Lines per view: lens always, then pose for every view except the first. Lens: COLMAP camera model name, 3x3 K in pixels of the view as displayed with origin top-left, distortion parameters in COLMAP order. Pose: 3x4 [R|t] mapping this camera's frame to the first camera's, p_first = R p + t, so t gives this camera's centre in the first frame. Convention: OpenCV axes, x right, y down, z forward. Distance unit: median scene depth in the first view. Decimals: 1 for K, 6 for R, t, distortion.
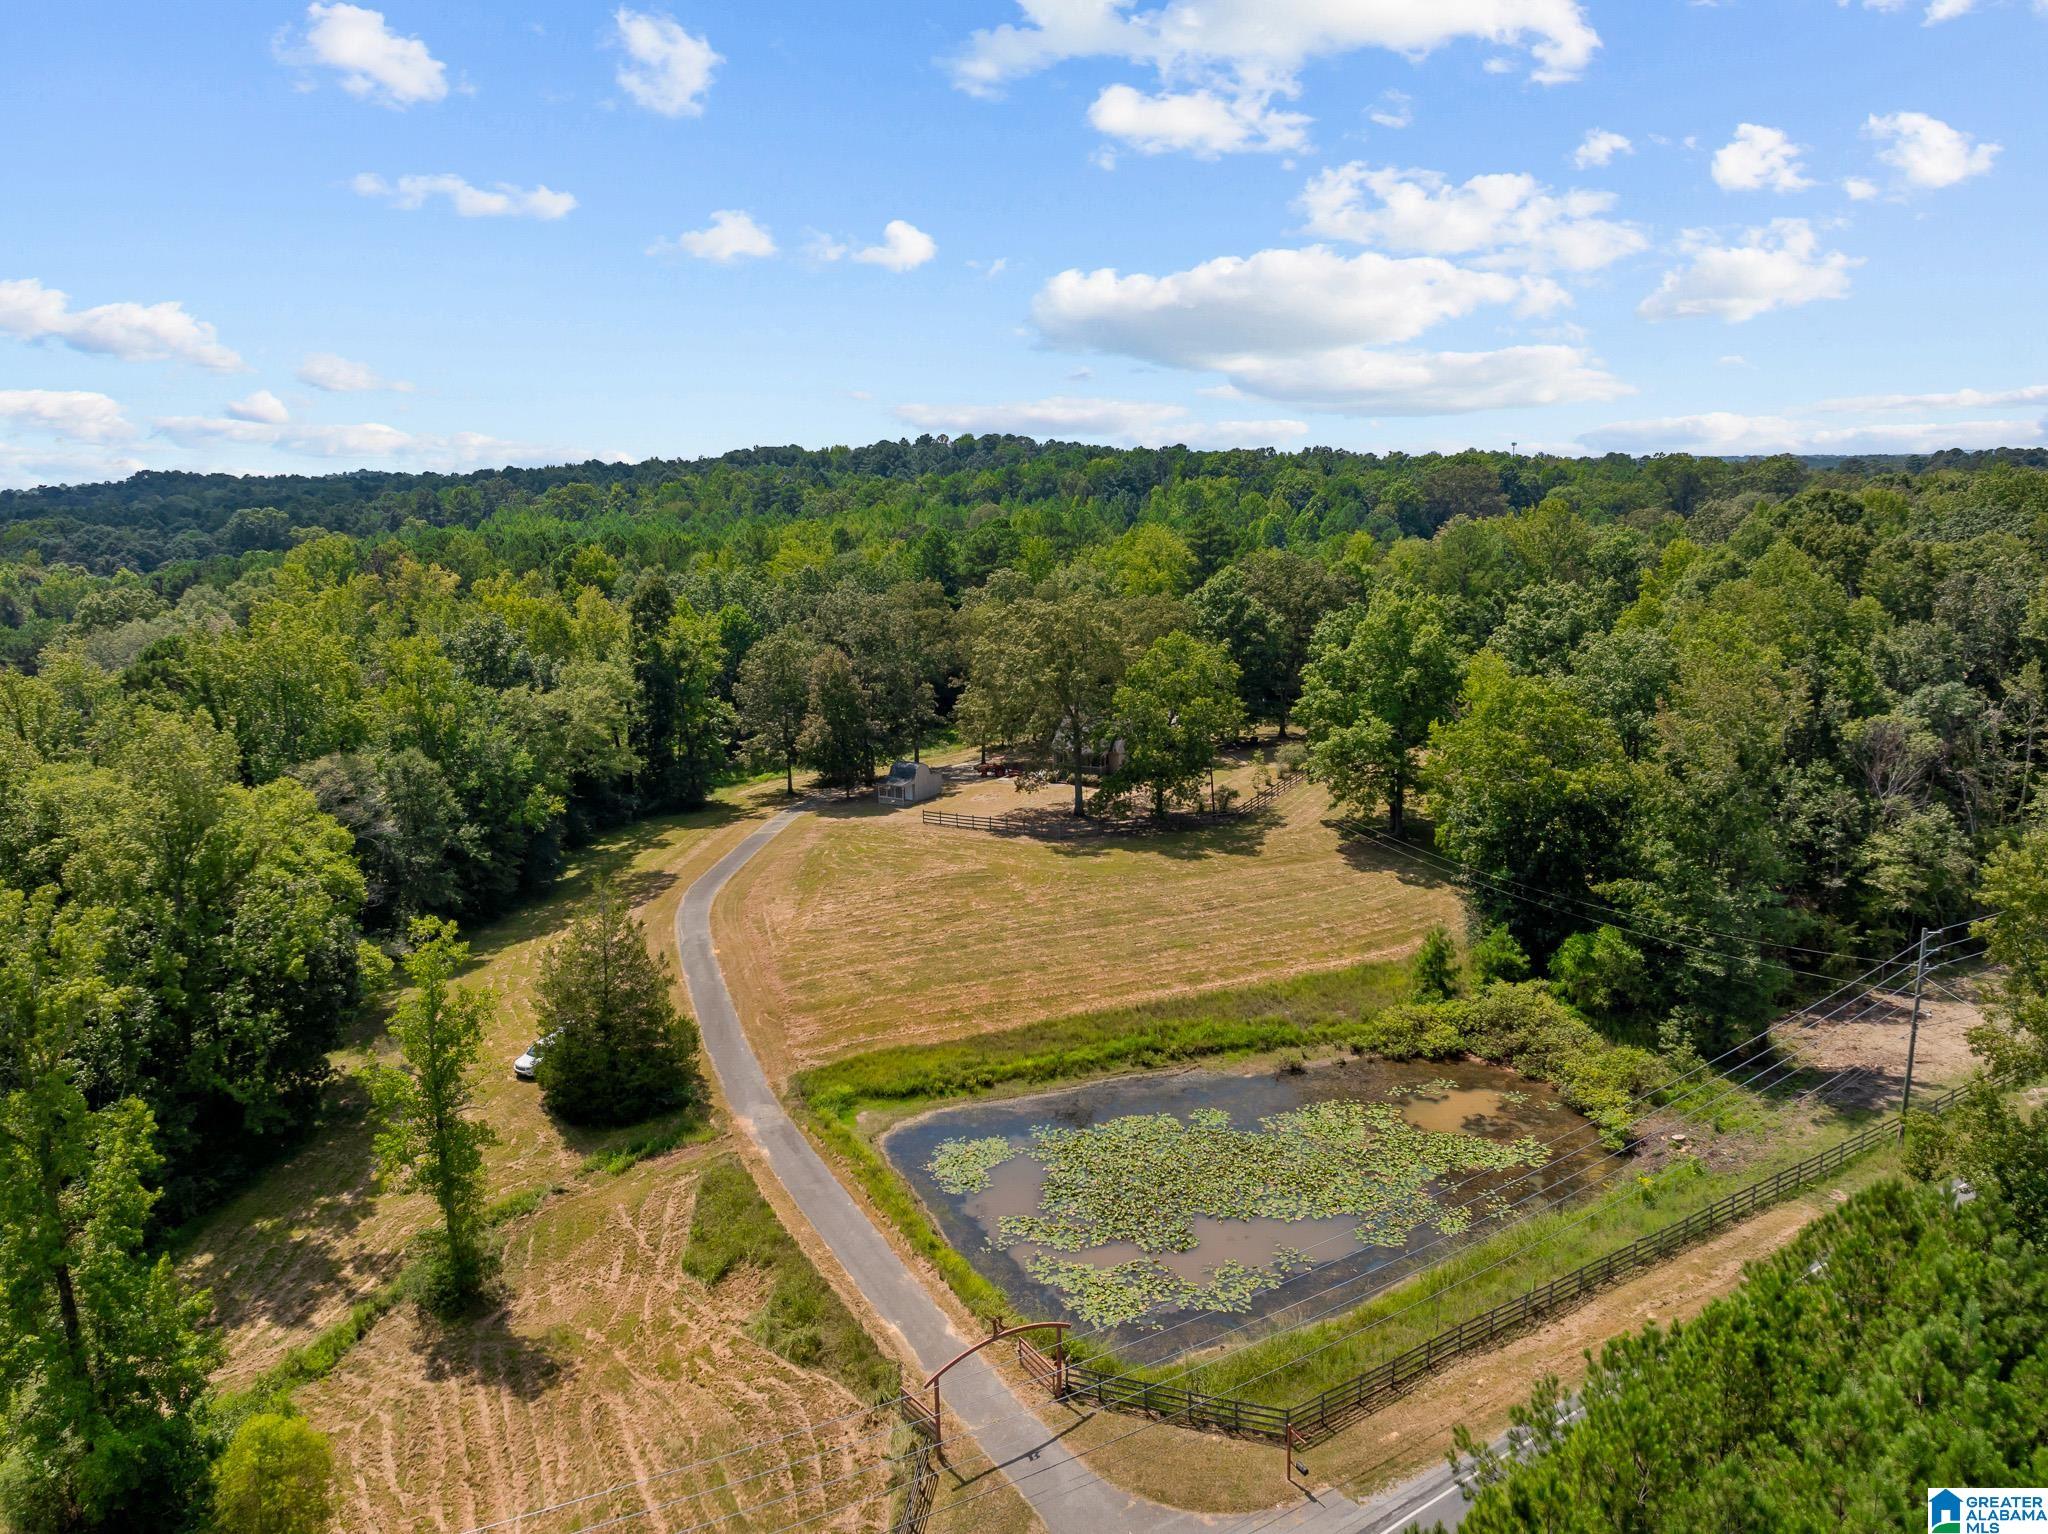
lens RADIAL K [[1438.2, 0, 1024.2], [0, 1438.2, 762.8], [0, 0, 1]] dist [-0.049052, 0.011825]
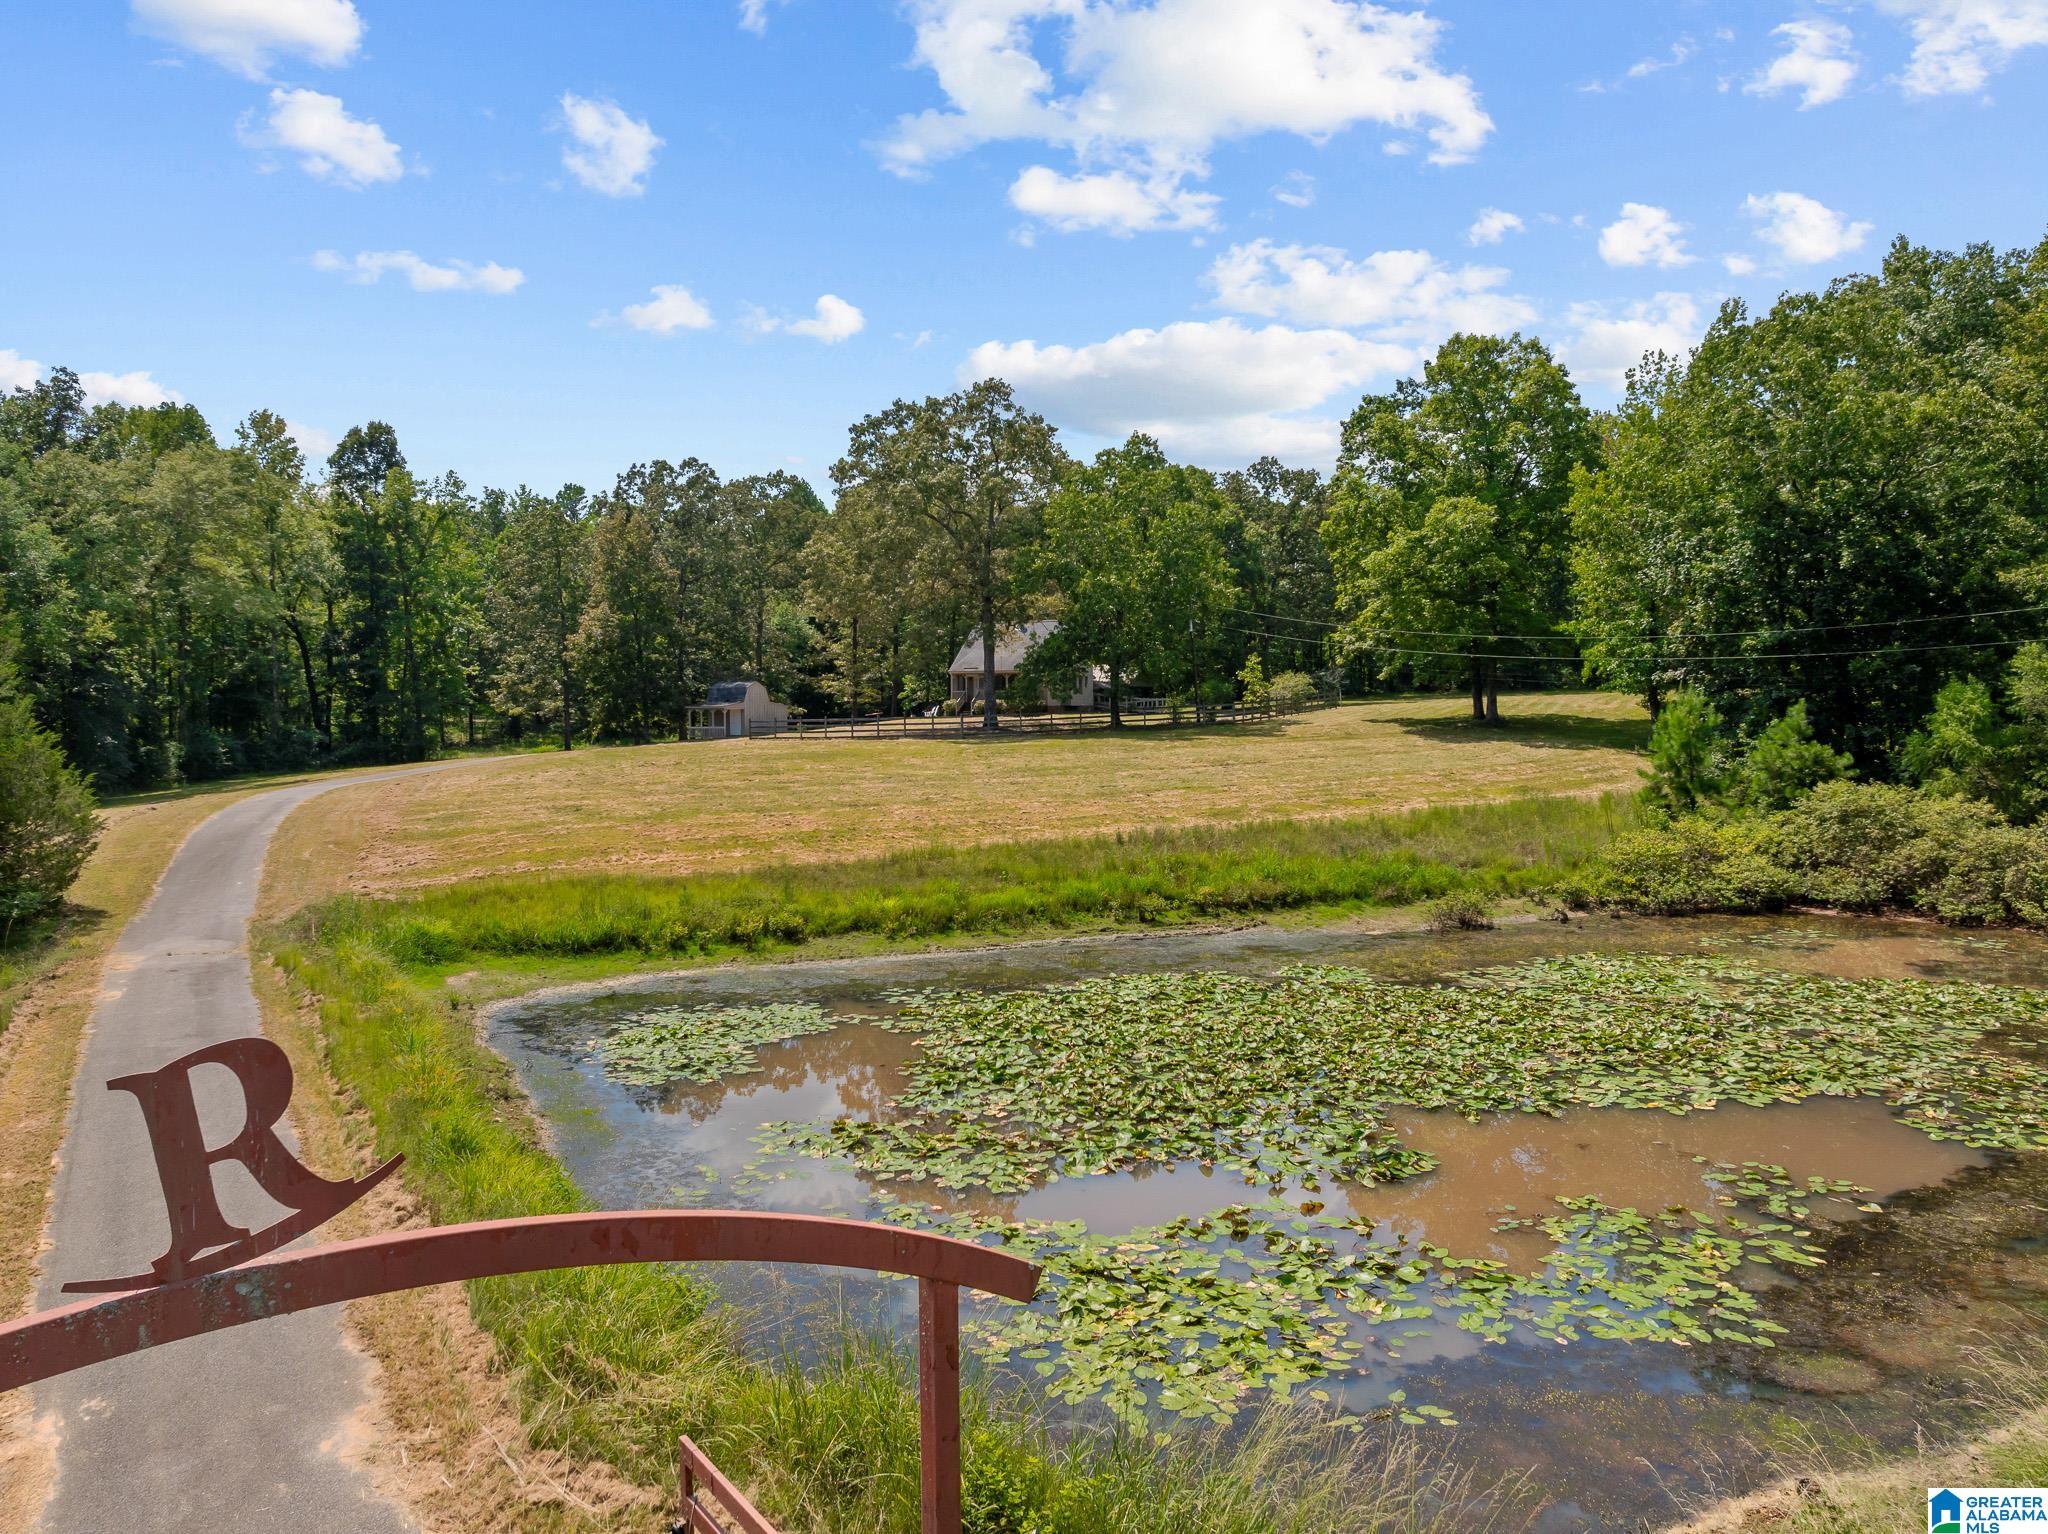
lens RADIAL K [[1438.2, 0, 1025.2], [0, 1438.2, 766.2], [0, 0, 1]] dist [-0.049052, 0.011825]
pose [[0.997667, 0.002989, 0.068204, 0.014429], [0.007310, 0.988622, -0.150246, 0.230961], [-0.067877, 0.150394, 0.986293, 0.545044]]
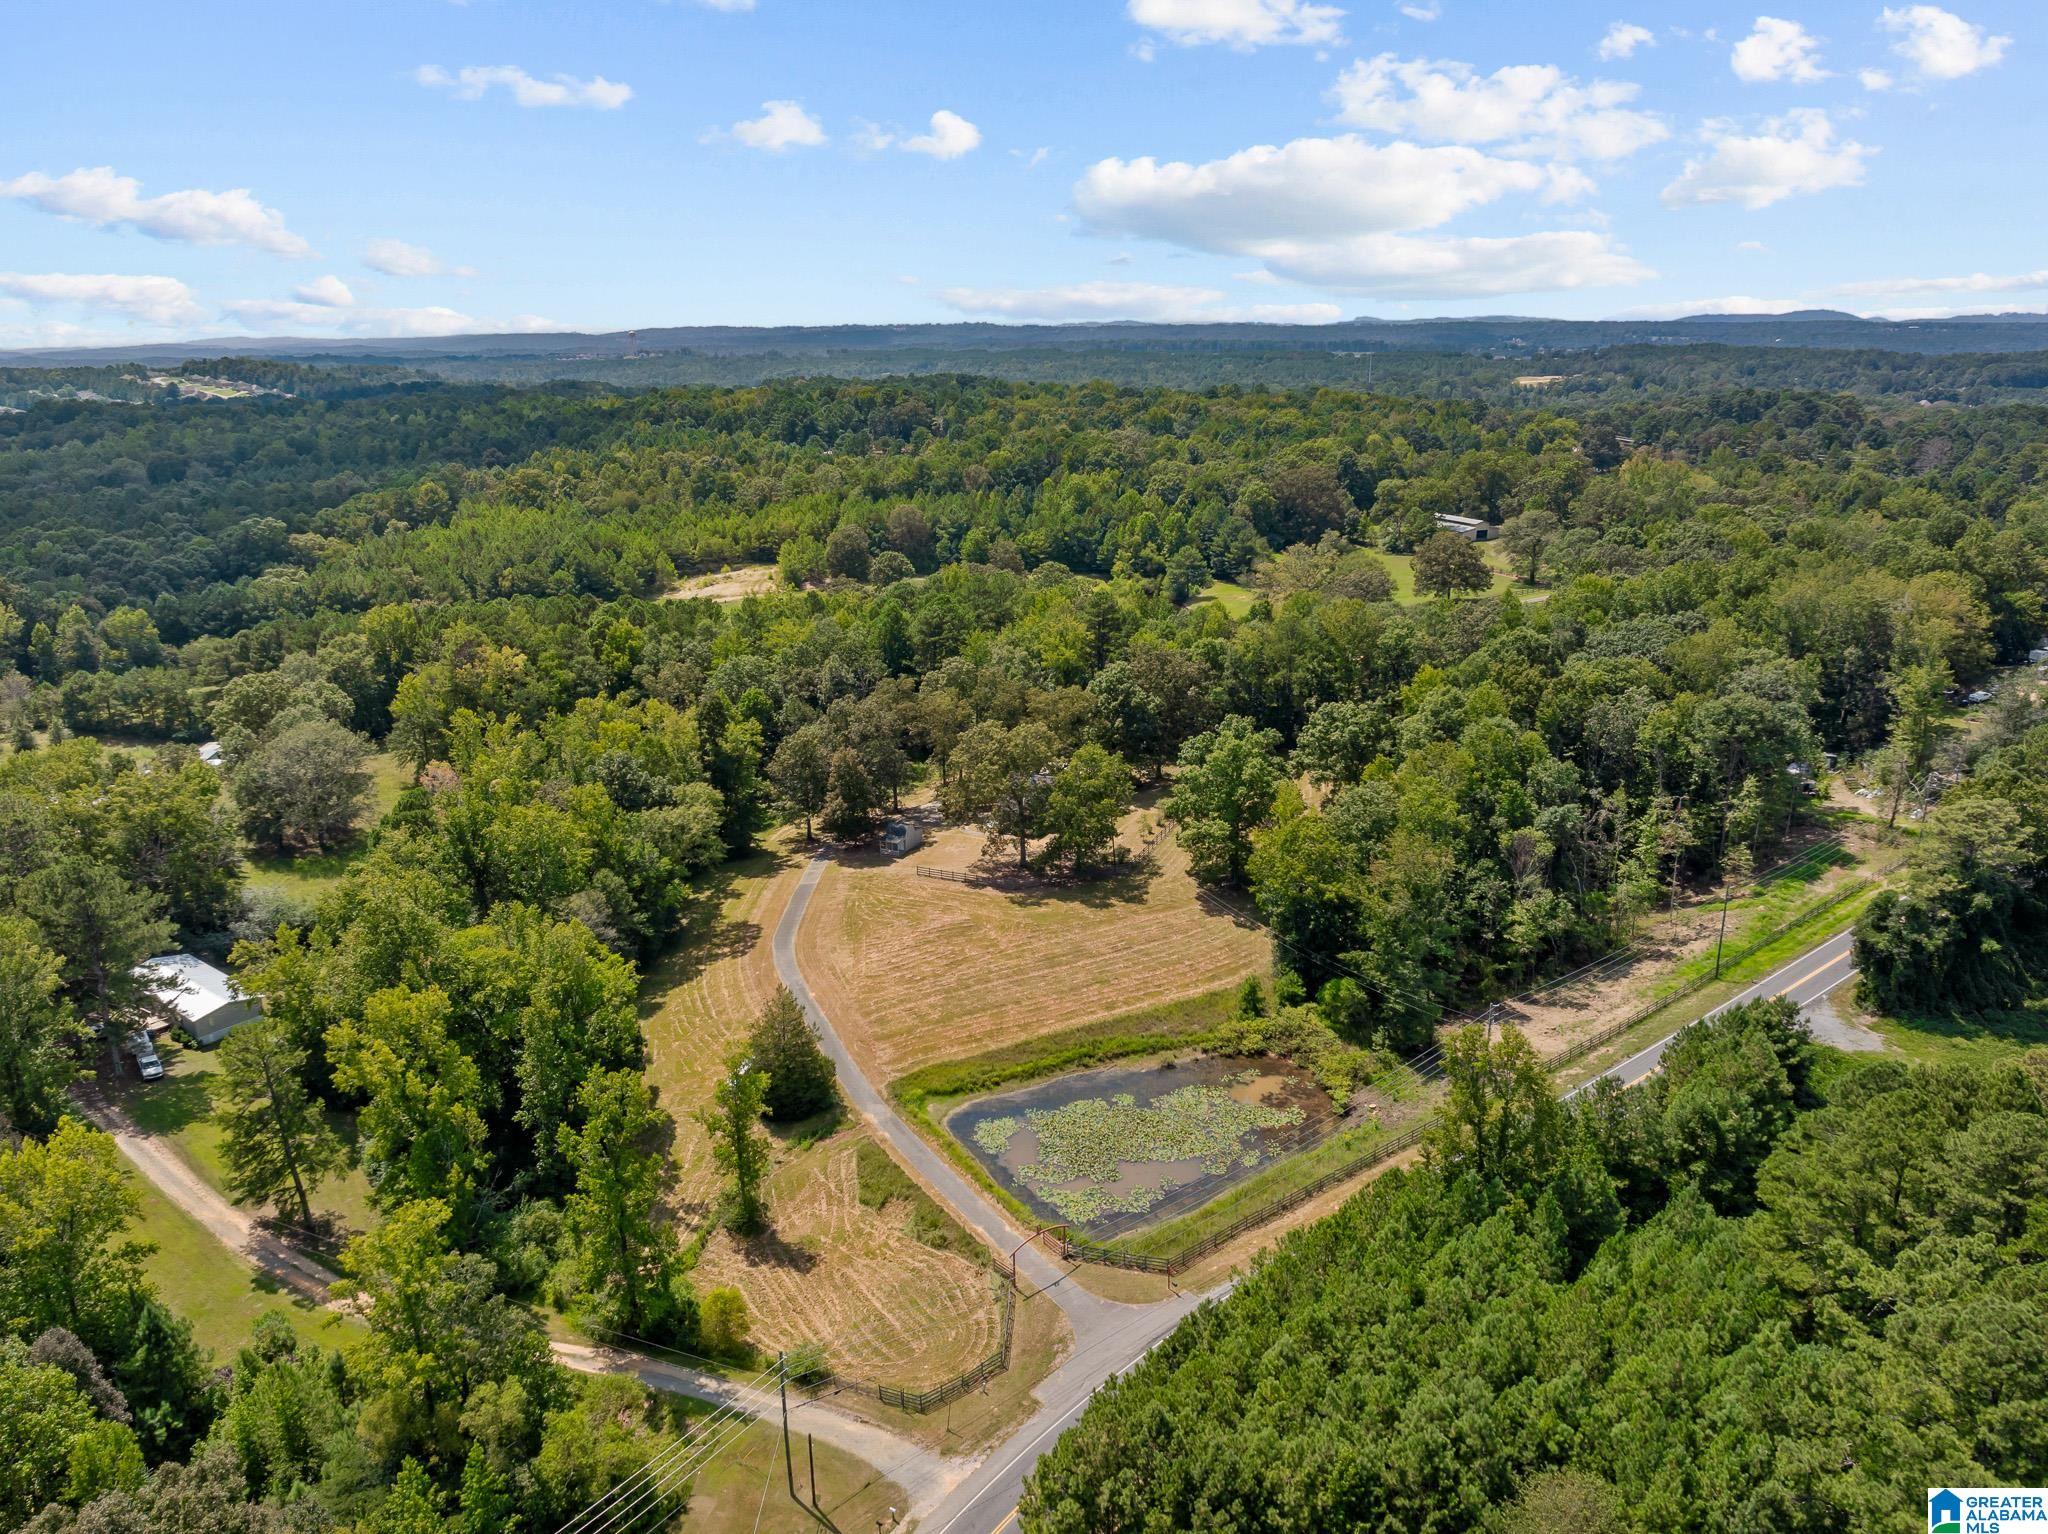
lens RADIAL K [[1438.2, 0, 1021.9], [0, 1438.2, 775.0], [0, 0, 1]] dist [-0.049052, 0.011825]
pose [[0.996094, -0.023970, 0.084986, -0.131019], [0.014397, 0.993659, 0.111514, -0.335573], [-0.087120, -0.109855, 0.990122, -0.678797]]
